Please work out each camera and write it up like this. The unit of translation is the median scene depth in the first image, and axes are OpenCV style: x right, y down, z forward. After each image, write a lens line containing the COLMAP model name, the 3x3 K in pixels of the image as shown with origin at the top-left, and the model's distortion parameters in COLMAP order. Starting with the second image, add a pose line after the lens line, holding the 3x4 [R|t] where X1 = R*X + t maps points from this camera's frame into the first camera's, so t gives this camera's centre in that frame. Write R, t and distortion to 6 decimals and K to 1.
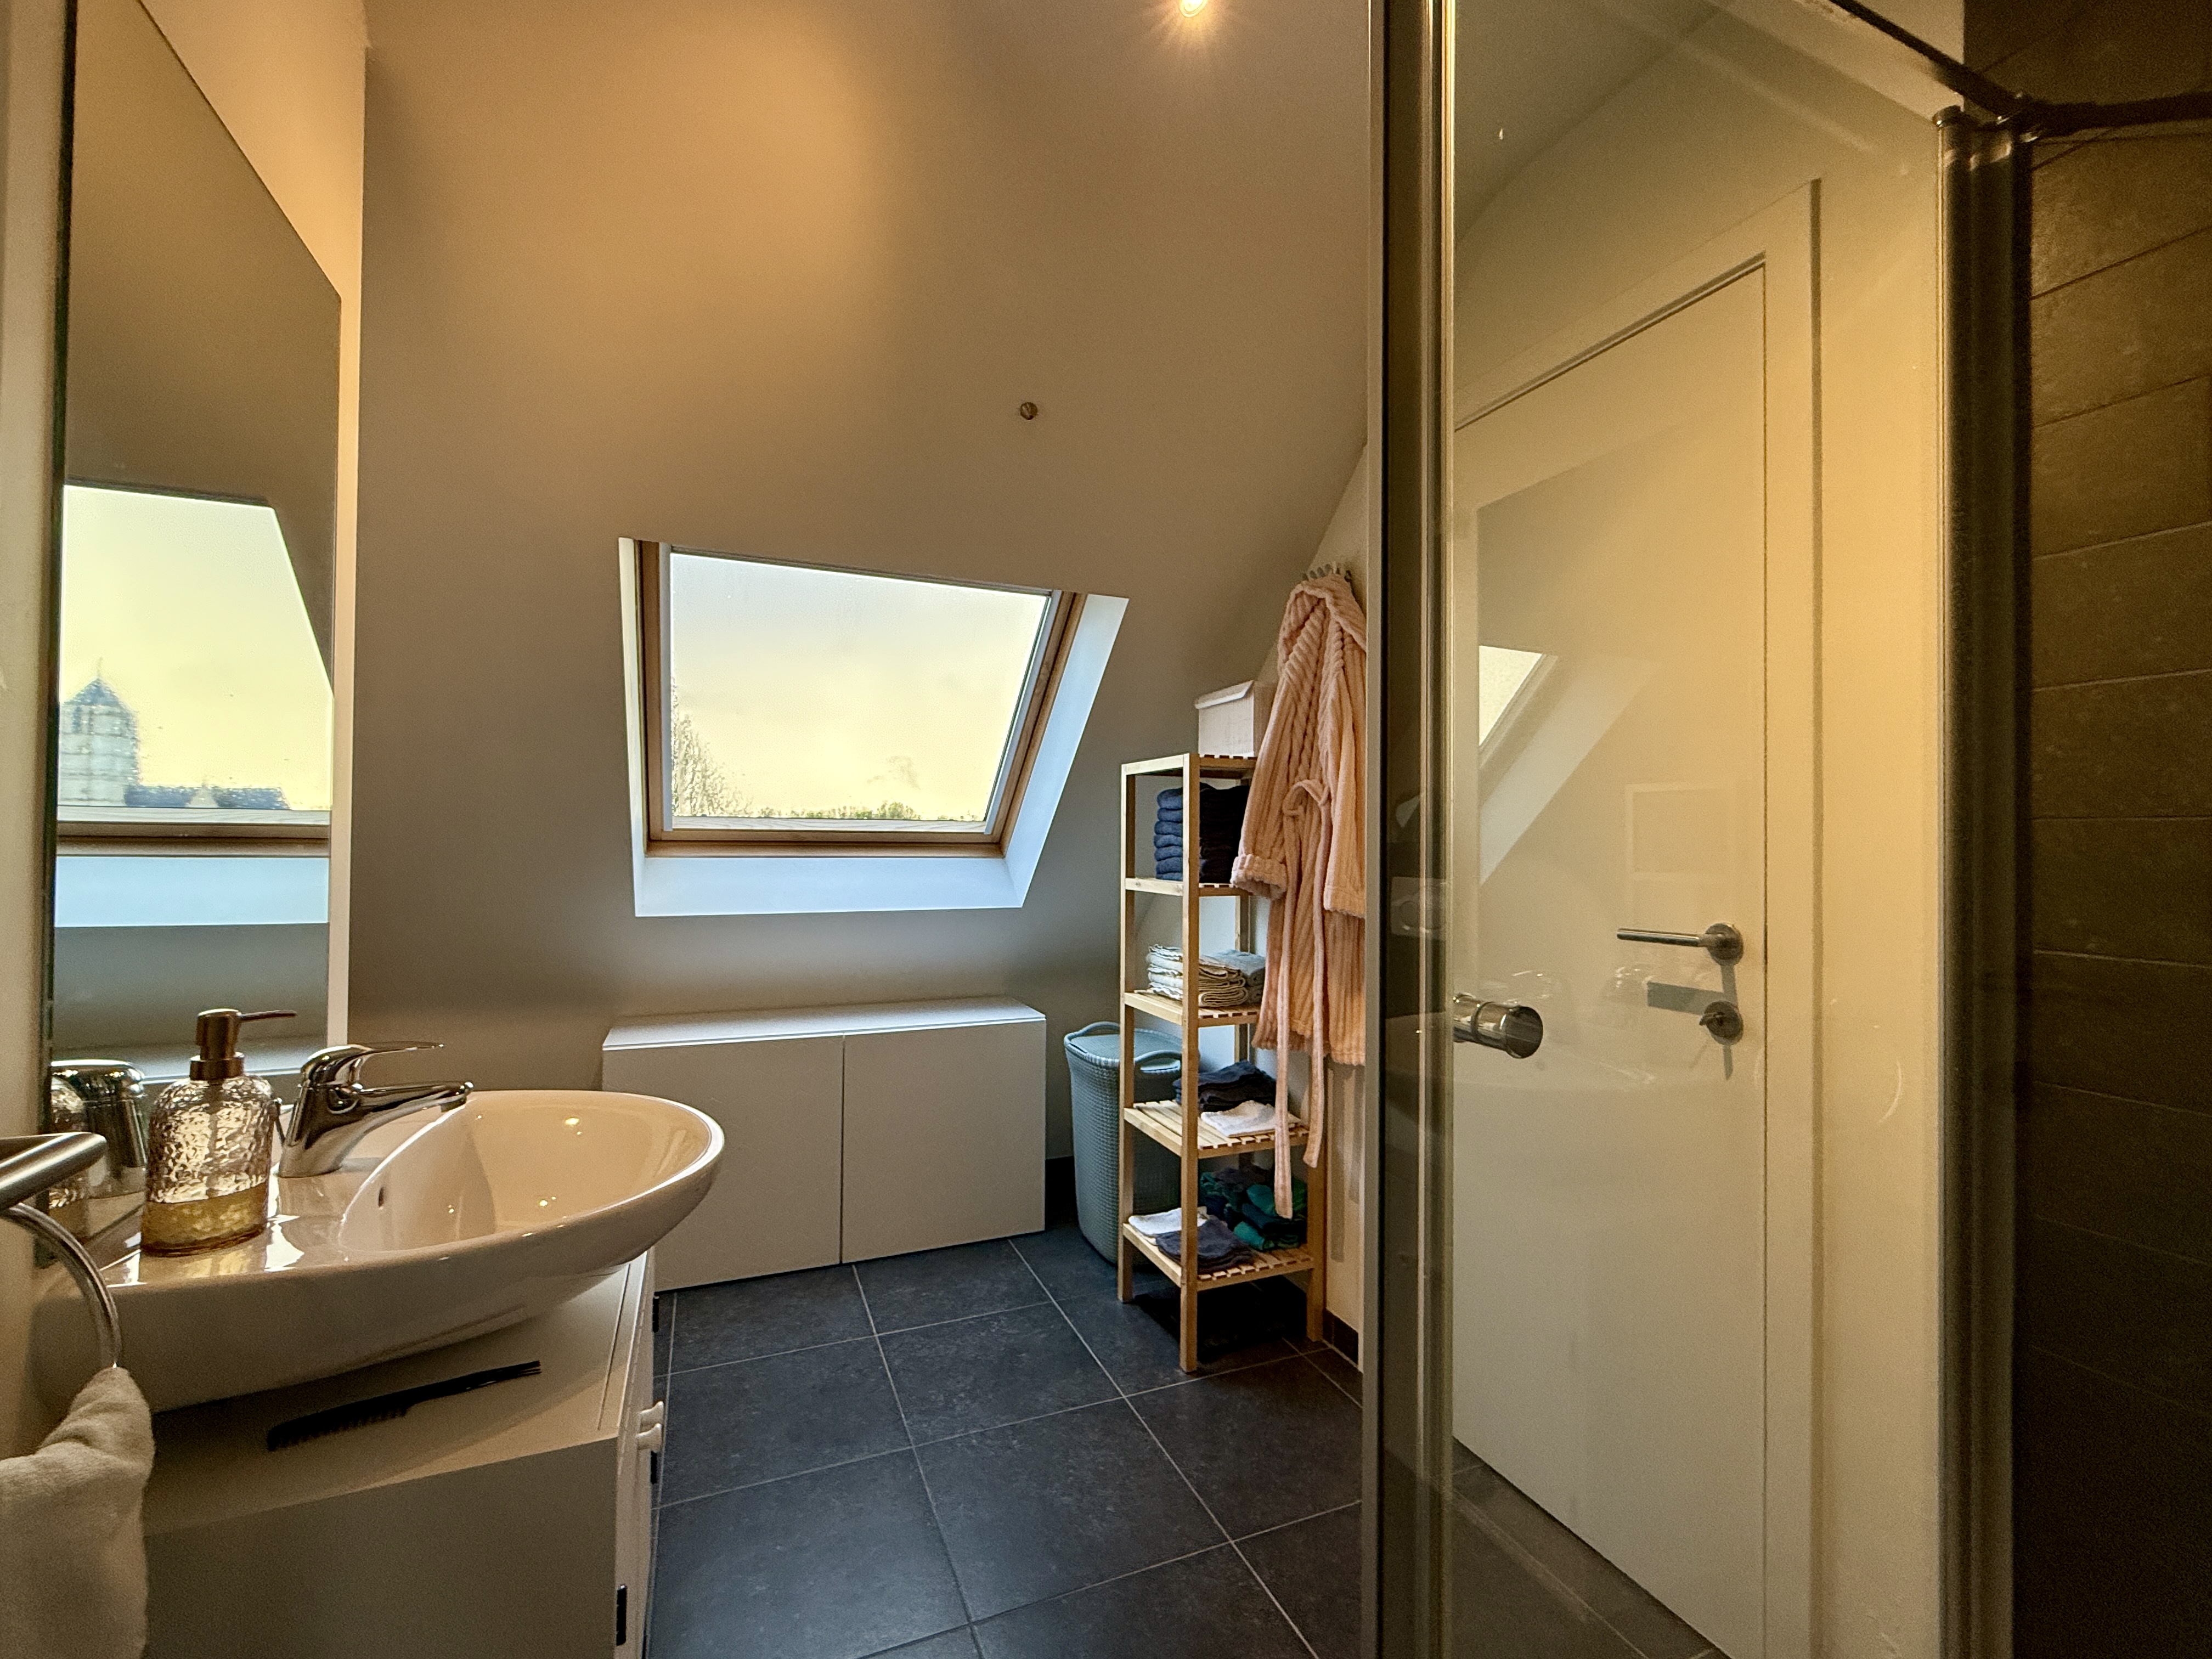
lens RADIAL K [[954.9, 0, 1106.9], [0, 954.9, 833.0], [0, 0, 1]] dist [0.002249, 0.000044]
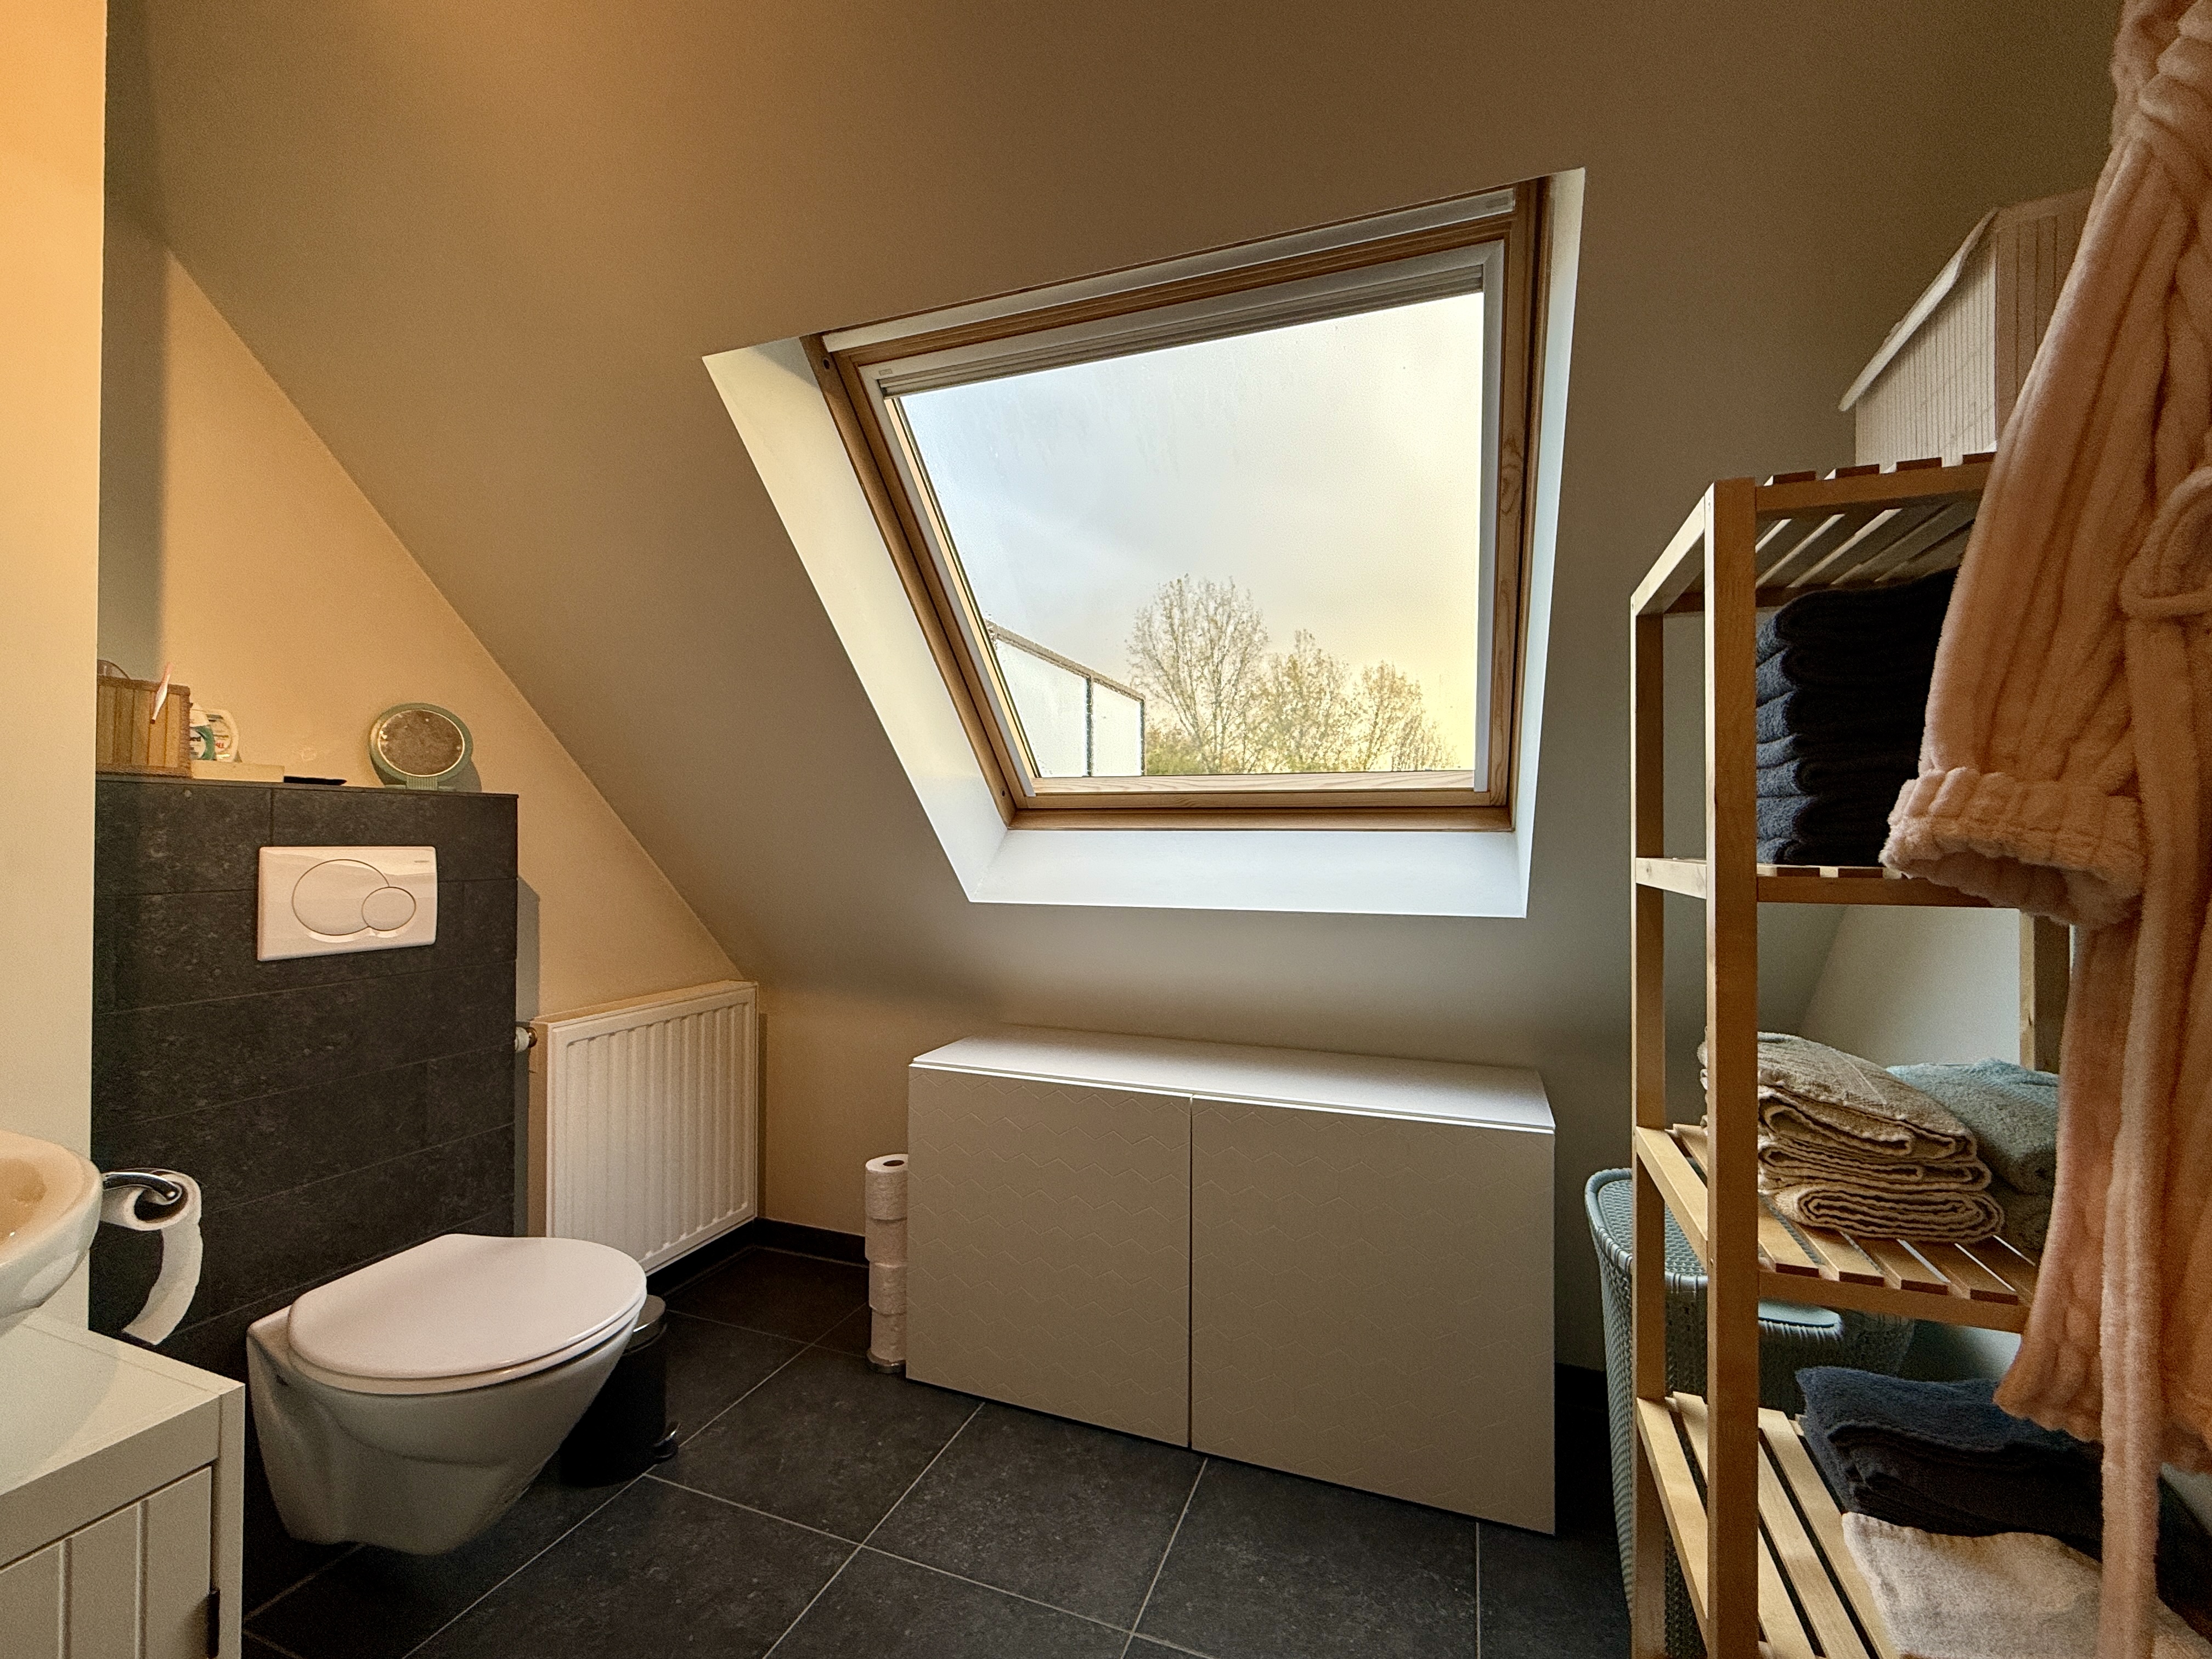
lens RADIAL K [[954.9, 0, 1104.6], [0, 954.9, 835.5], [0, 0, 1]] dist [0.002249, 0.000044]
pose [[0.723856, -0.007418, -0.689911, 0.160026], [0.005711, 0.999972, -0.004760, 0.042847], [0.689927, -0.000495, 0.723878, 0.590534]]
